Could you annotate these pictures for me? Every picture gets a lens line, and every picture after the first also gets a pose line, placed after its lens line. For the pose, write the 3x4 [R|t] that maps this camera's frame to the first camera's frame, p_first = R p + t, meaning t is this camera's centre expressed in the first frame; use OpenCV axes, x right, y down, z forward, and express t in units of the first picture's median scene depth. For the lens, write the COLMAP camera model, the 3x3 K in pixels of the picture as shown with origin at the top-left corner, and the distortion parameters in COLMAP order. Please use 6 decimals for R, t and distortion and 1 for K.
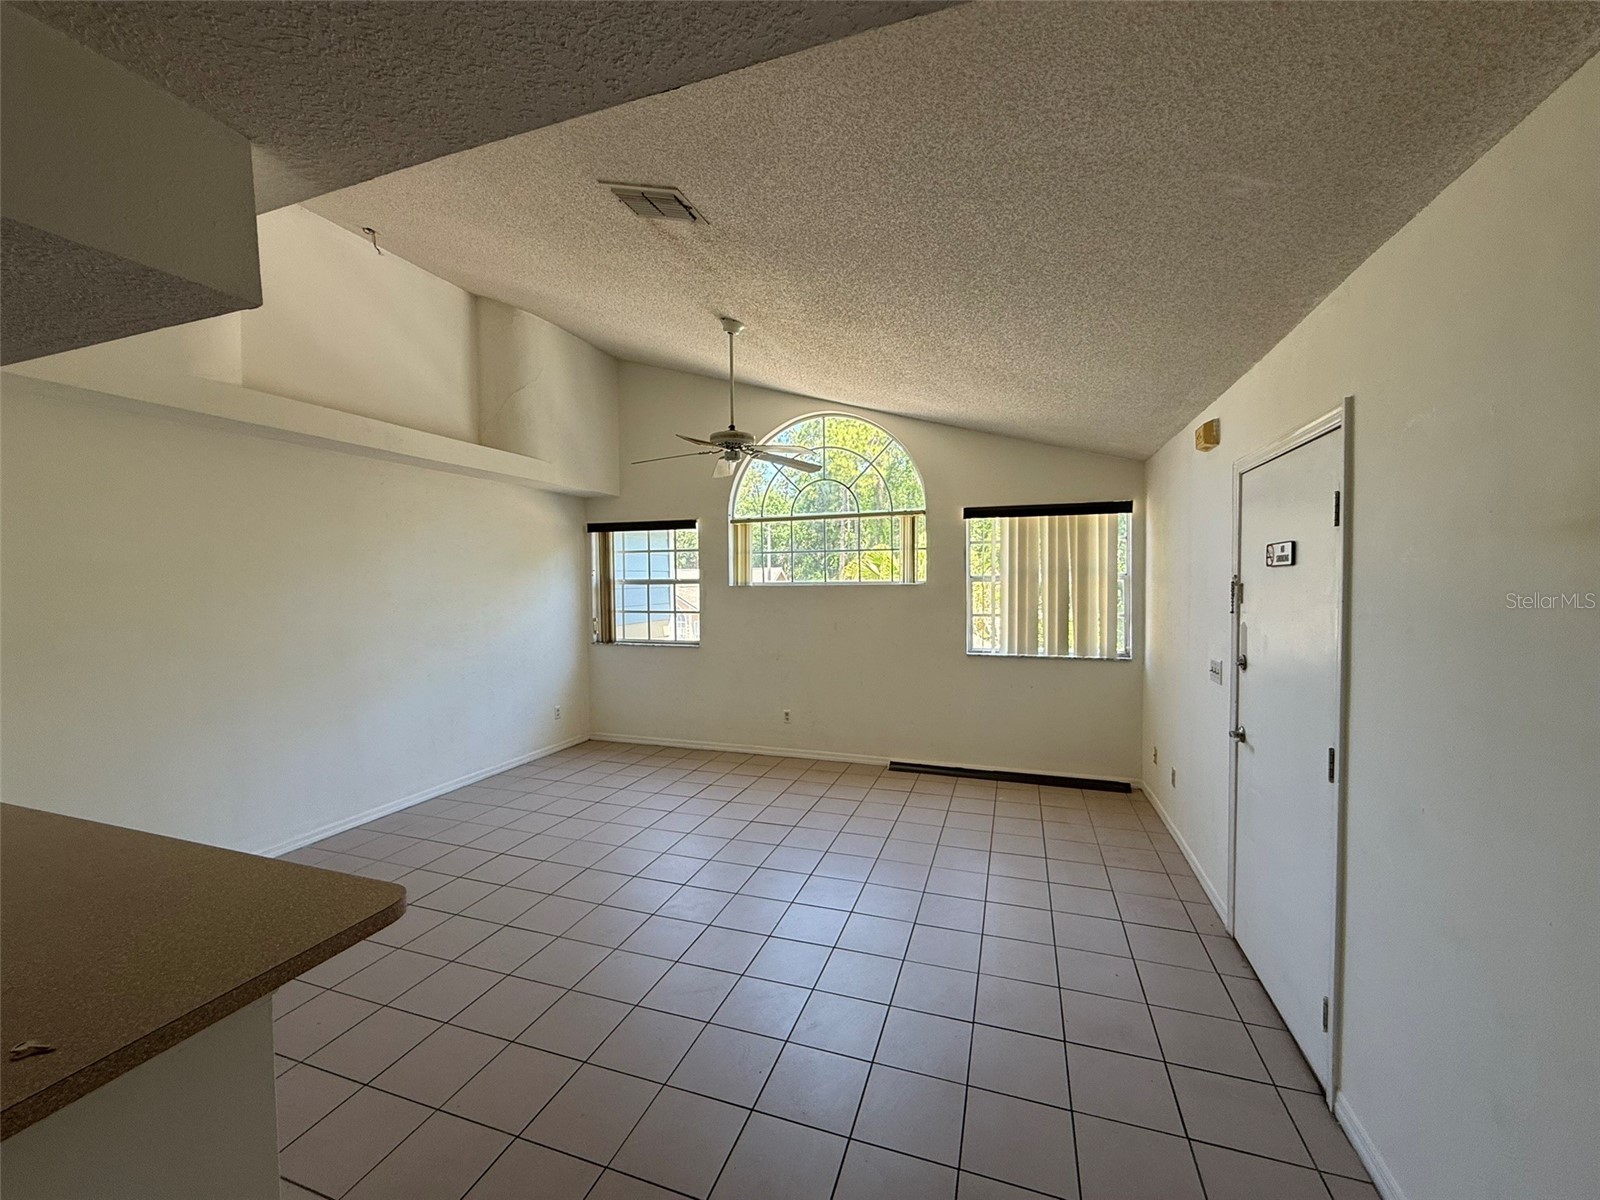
lens RADIAL K [[640.3, 0, 800.0], [0, 640.3, 600.0], [0, 0, 1]] dist [0.009933, -0.000010]
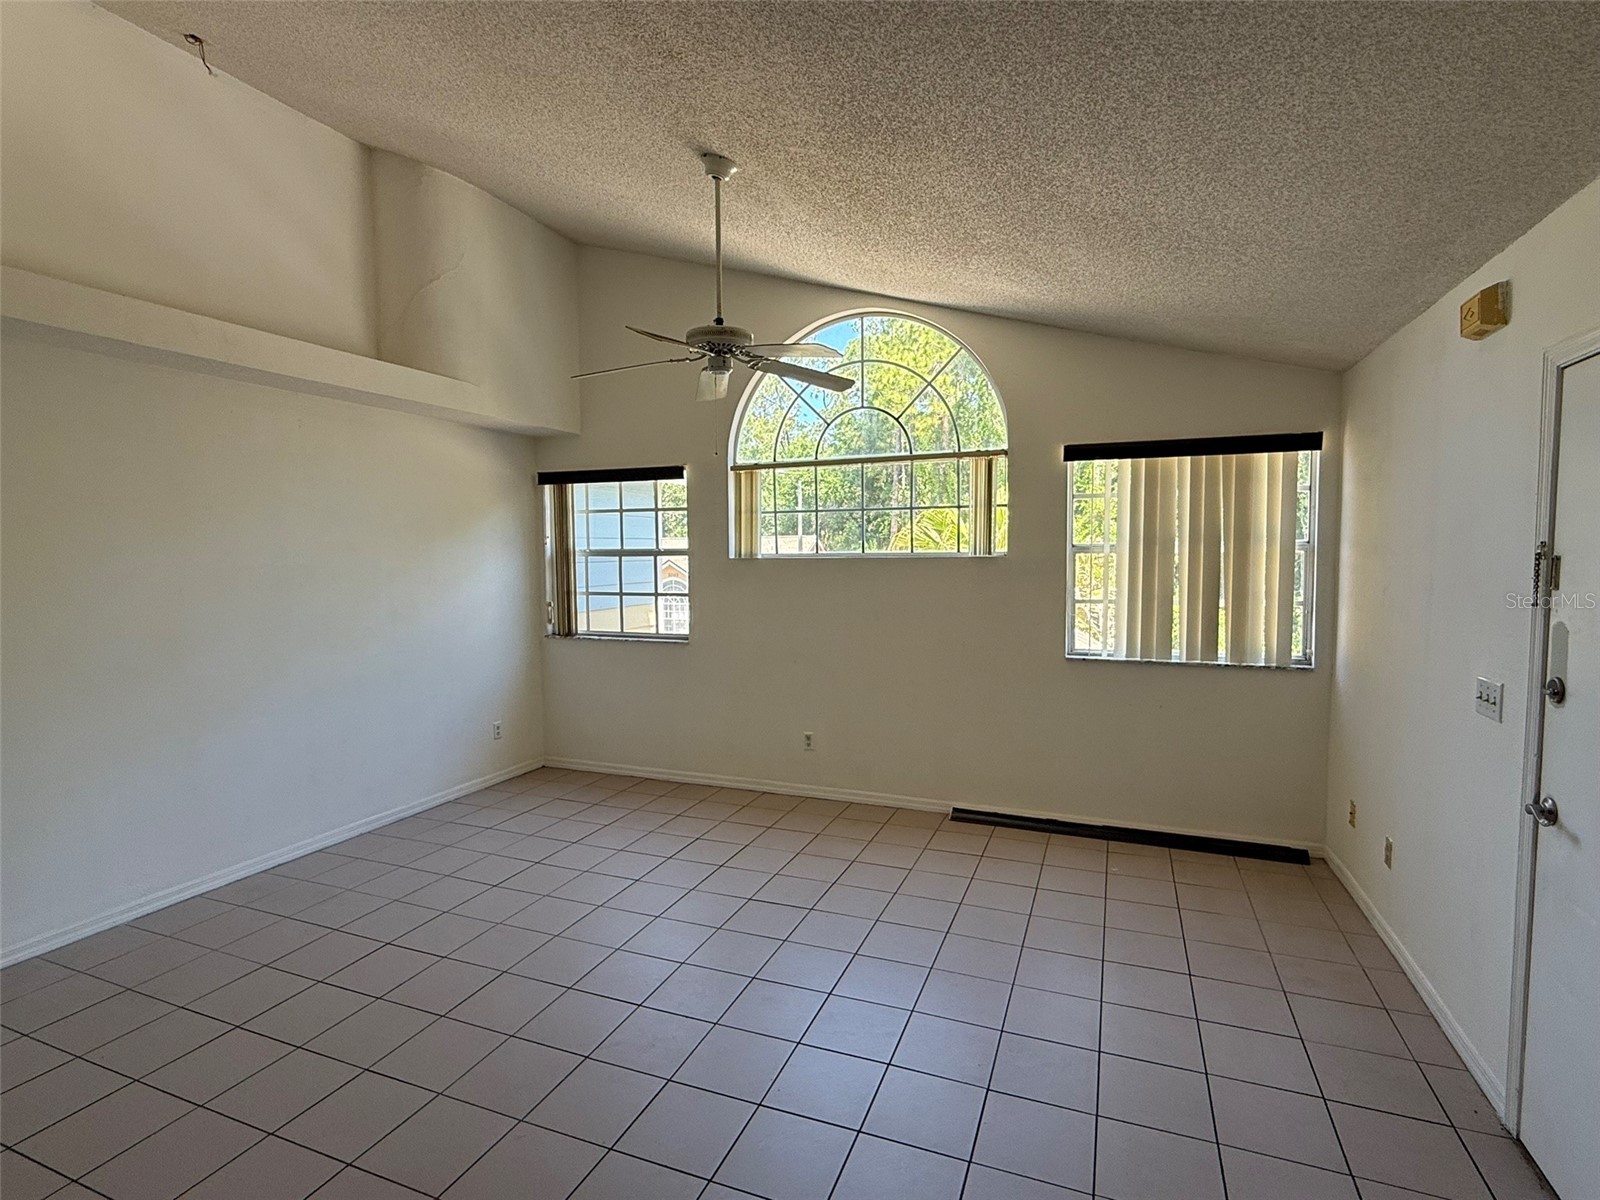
lens RADIAL K [[803.7, 0, 800.7], [0, 803.7, 605.1], [0, 0, 1]] dist [0.002935, 0.000209]
pose [[0.998703, 0.004626, -0.050708, 0.018433], [-0.002802, 0.999349, 0.035977, -0.002954], [0.050842, -0.035788, 0.998065, 0.124171]]
